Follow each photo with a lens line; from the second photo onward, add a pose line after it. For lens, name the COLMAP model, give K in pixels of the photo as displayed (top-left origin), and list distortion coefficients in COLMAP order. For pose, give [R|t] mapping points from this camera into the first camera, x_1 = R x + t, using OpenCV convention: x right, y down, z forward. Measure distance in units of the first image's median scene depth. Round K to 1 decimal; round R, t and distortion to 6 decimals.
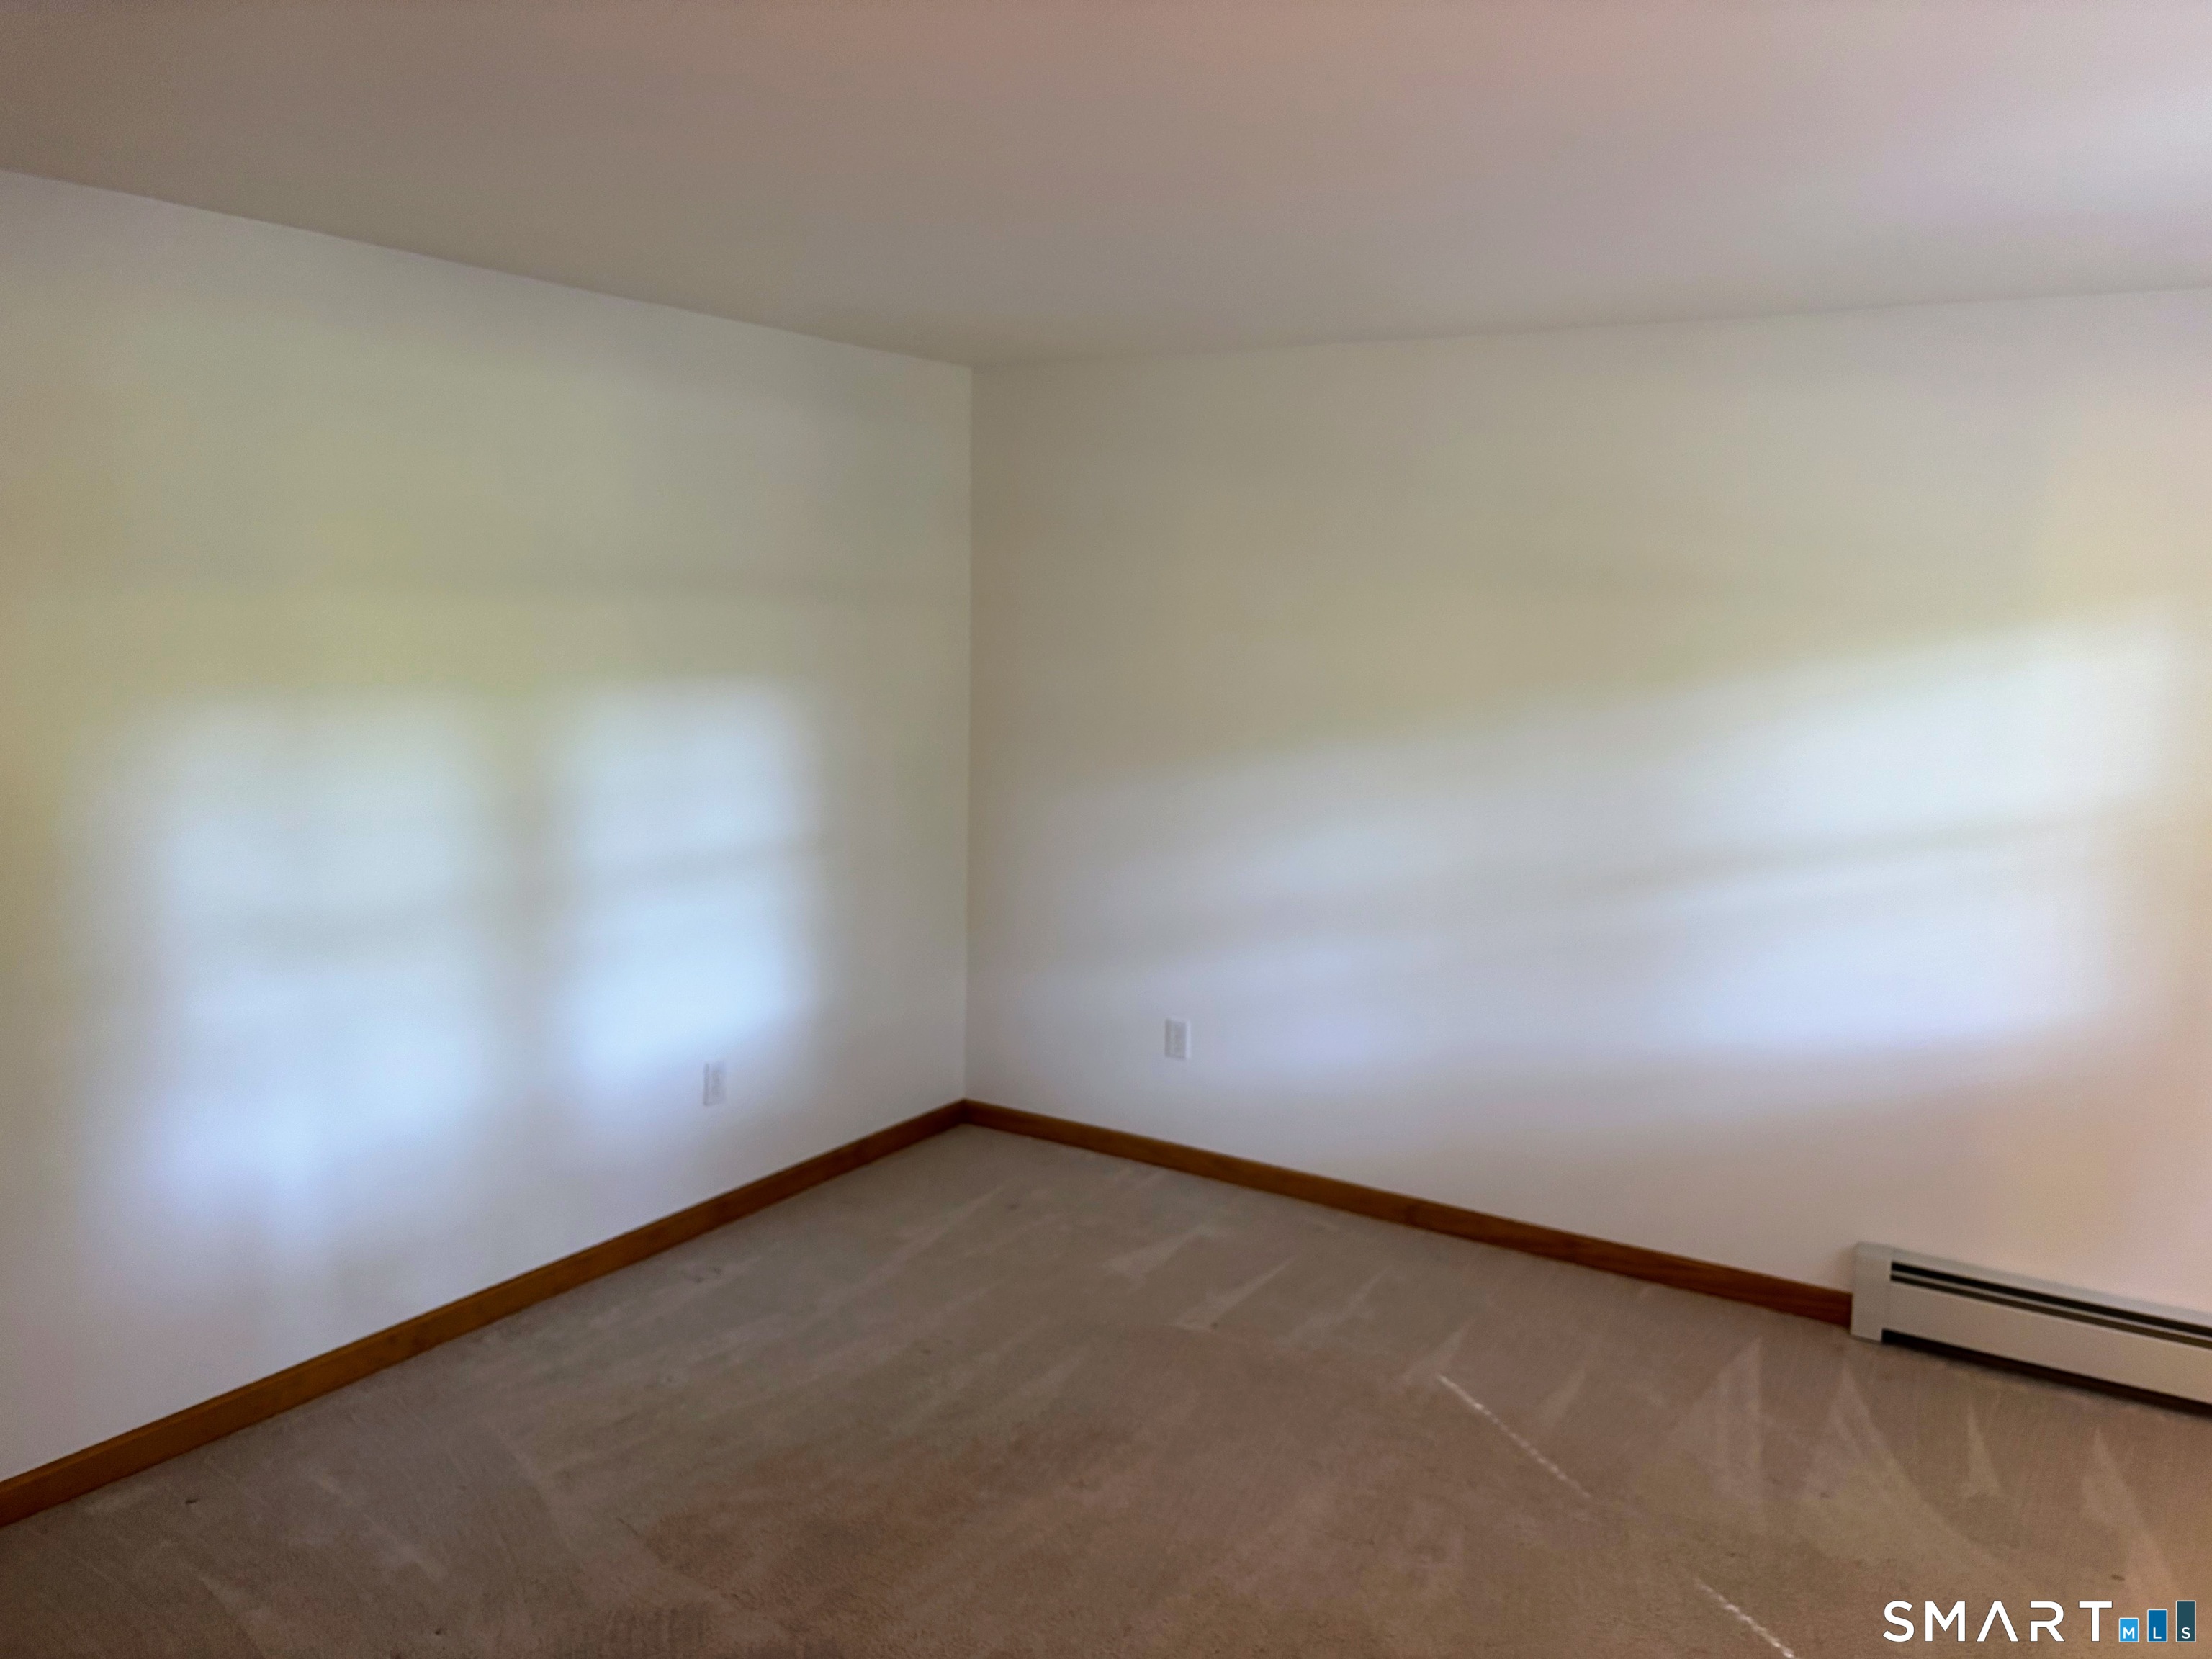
lens RADIAL K [[1676.5, 0, 1106.0], [0, 1676.5, 829.5], [0, 0, 1]] dist [0.103057, -0.172934]
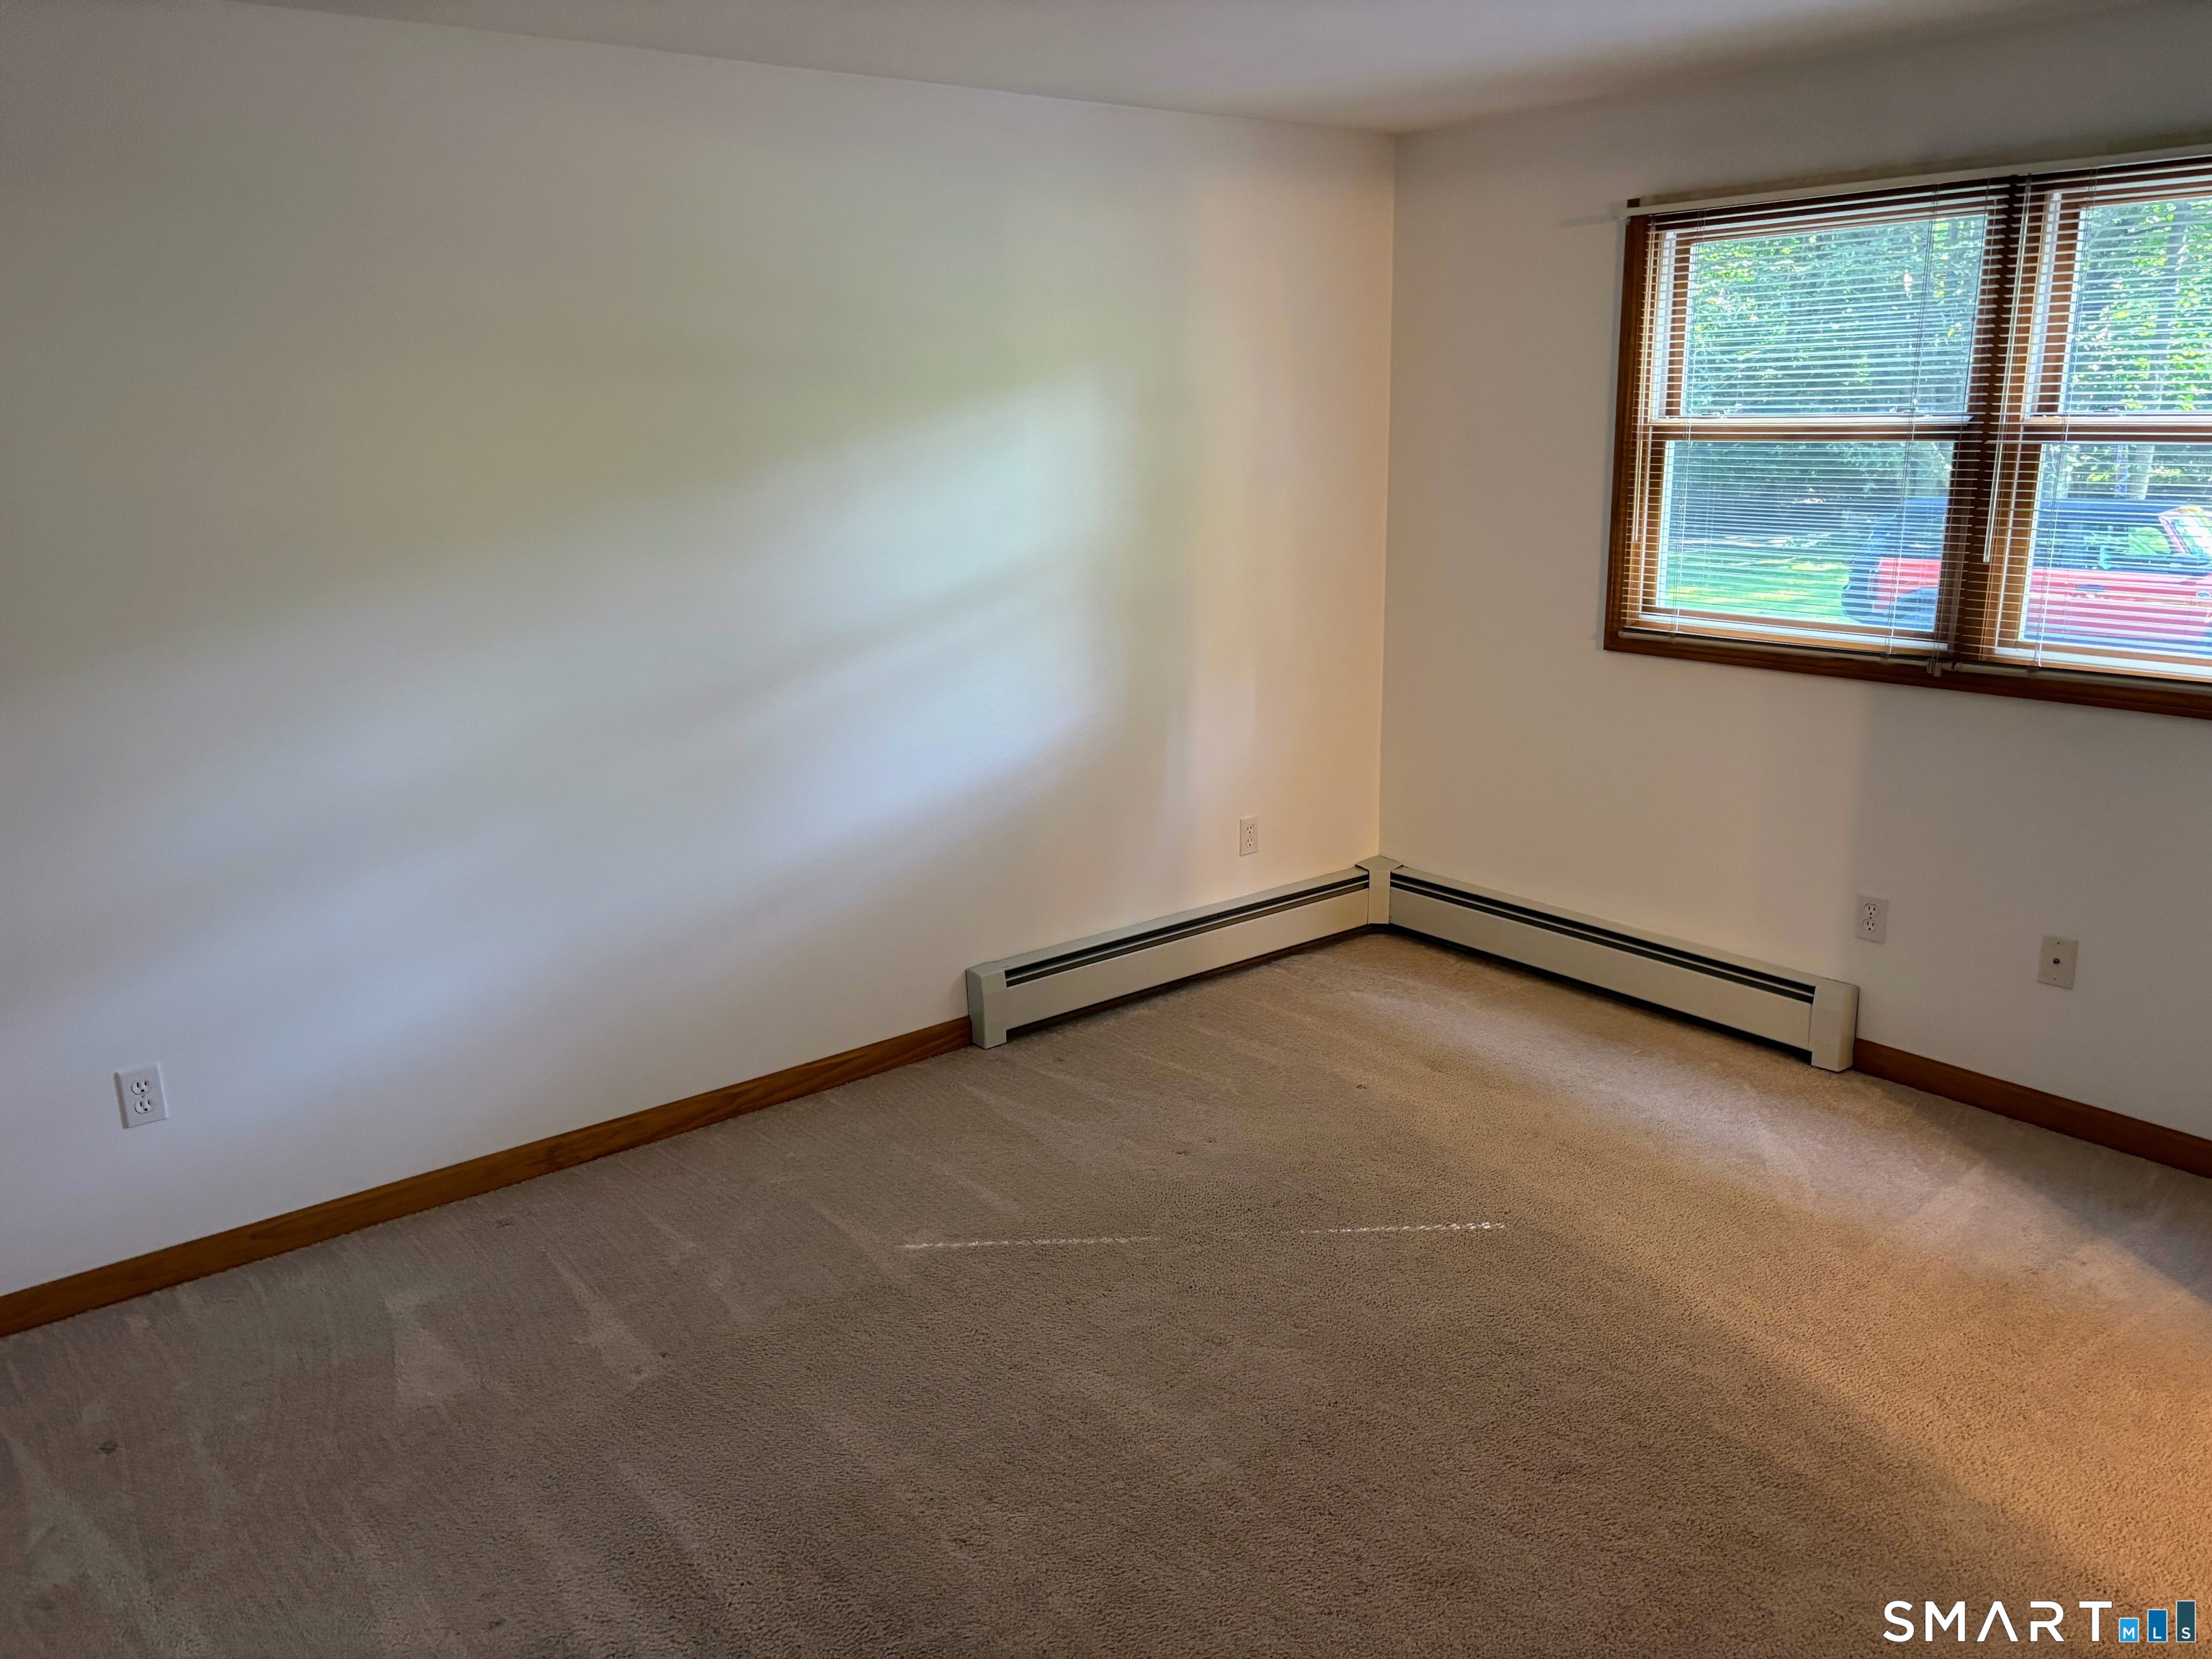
lens RADIAL K [[1687.0, 0, 1106.0], [0, 1687.0, 829.5], [0, 0, 1]] dist [-0.002832, -0.002967]
pose [[0.328467, -0.267577, 0.905821, -0.495976], [0.158896, 0.961019, 0.226264, -0.078544], [-0.931054, 0.069611, 0.358180, 0.511421]]
